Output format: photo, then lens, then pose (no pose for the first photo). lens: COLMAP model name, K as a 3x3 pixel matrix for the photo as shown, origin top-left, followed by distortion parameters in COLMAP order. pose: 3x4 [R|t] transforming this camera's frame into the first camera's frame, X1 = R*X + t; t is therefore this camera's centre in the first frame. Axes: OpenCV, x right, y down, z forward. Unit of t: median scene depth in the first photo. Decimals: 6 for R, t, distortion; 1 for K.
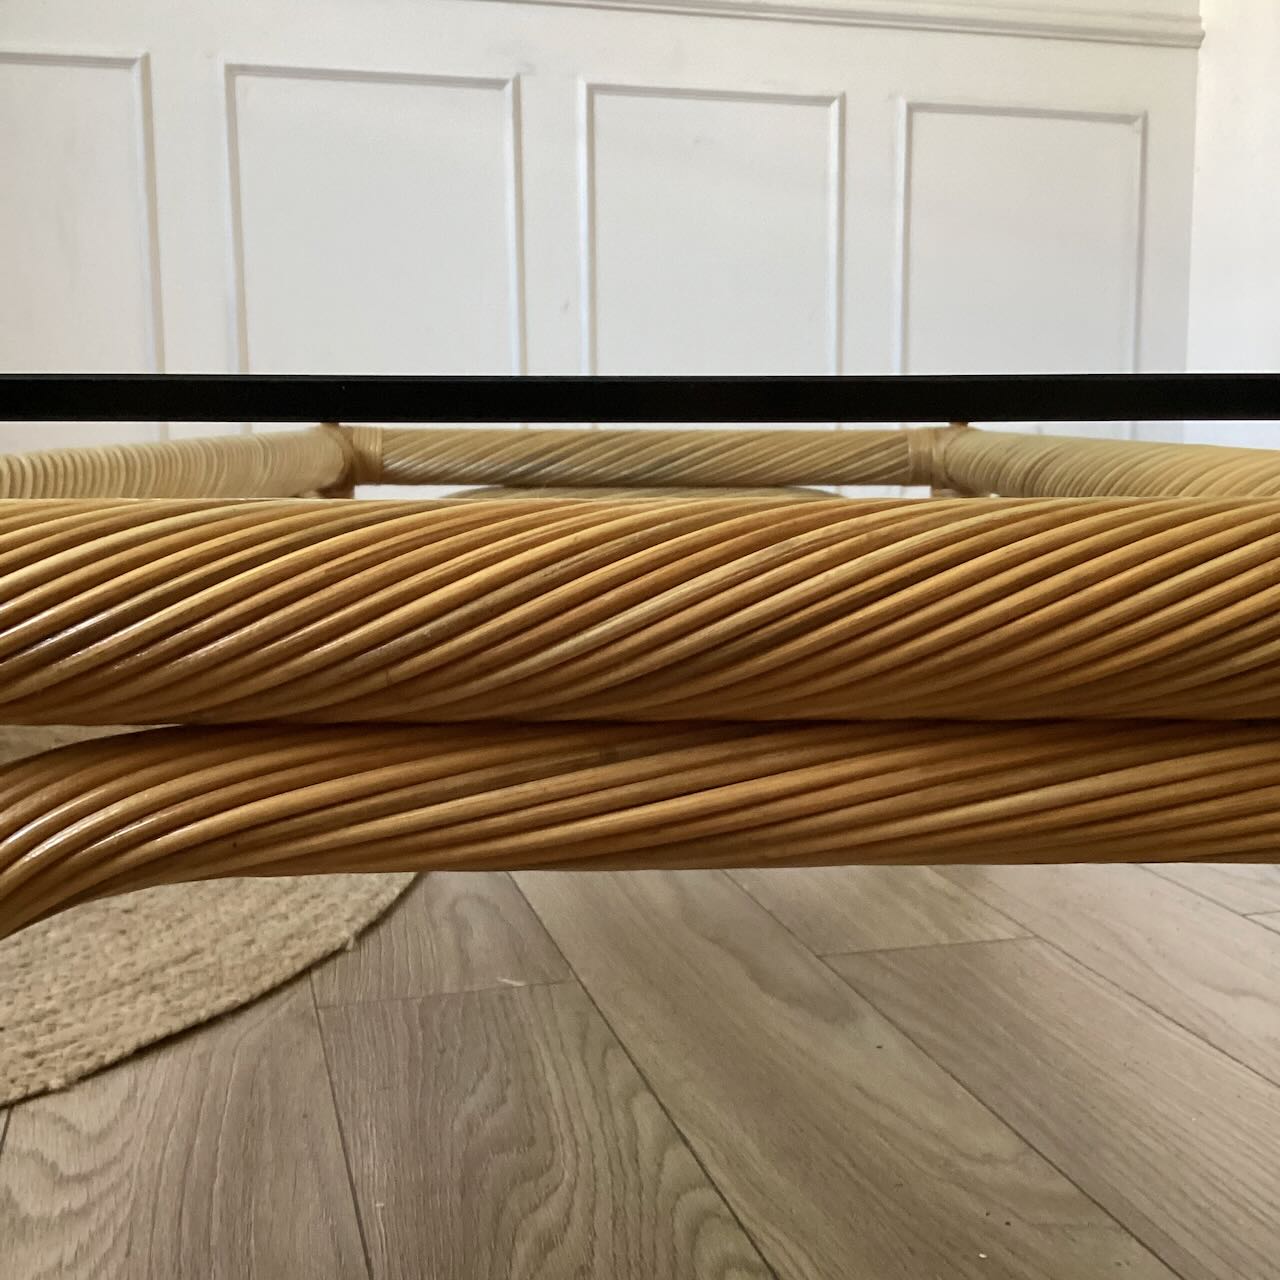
lens RADIAL K [[1564.4, 0, 645.2], [0, 1564.4, 621.6], [0, 0, 1]] dist [0.131389, -0.323671]
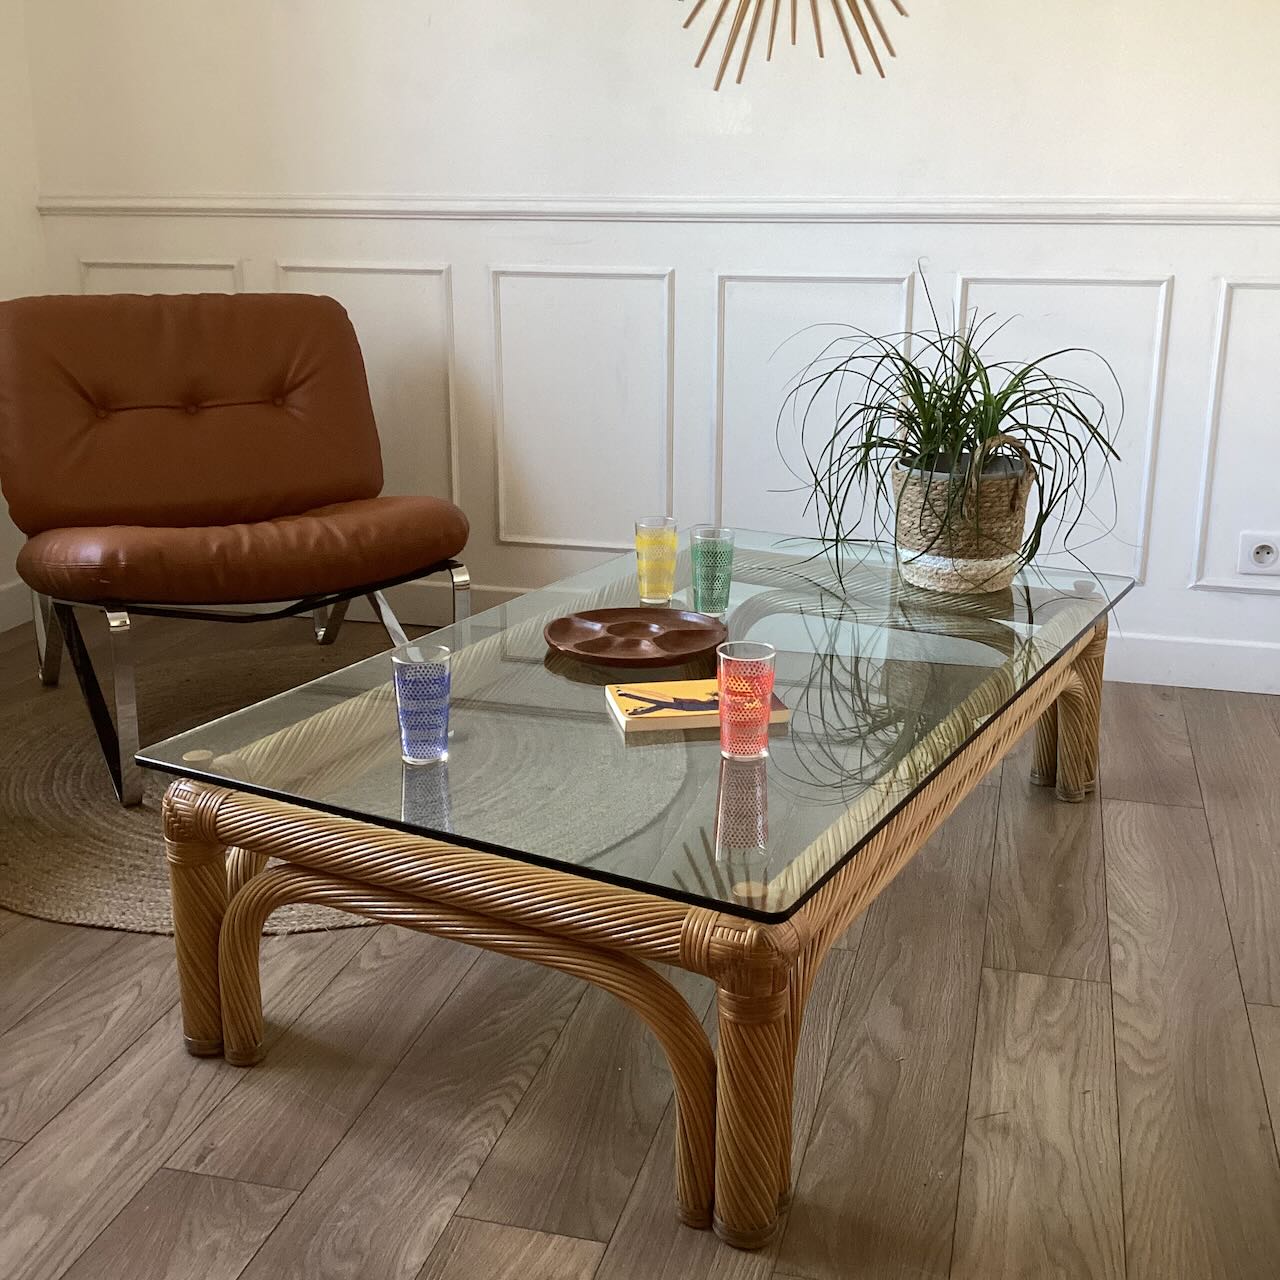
lens RADIAL K [[1564.4, 0, 645.2], [0, 1564.4, 621.6], [0, 0, 1]] dist [0.131389, -0.323671]
pose [[0.863379, 0.143406, -0.483747, 0.574547], [-0.073609, 0.984300, 0.160419, -0.317180], [0.499157, -0.102894, 0.860381, -0.491870]]
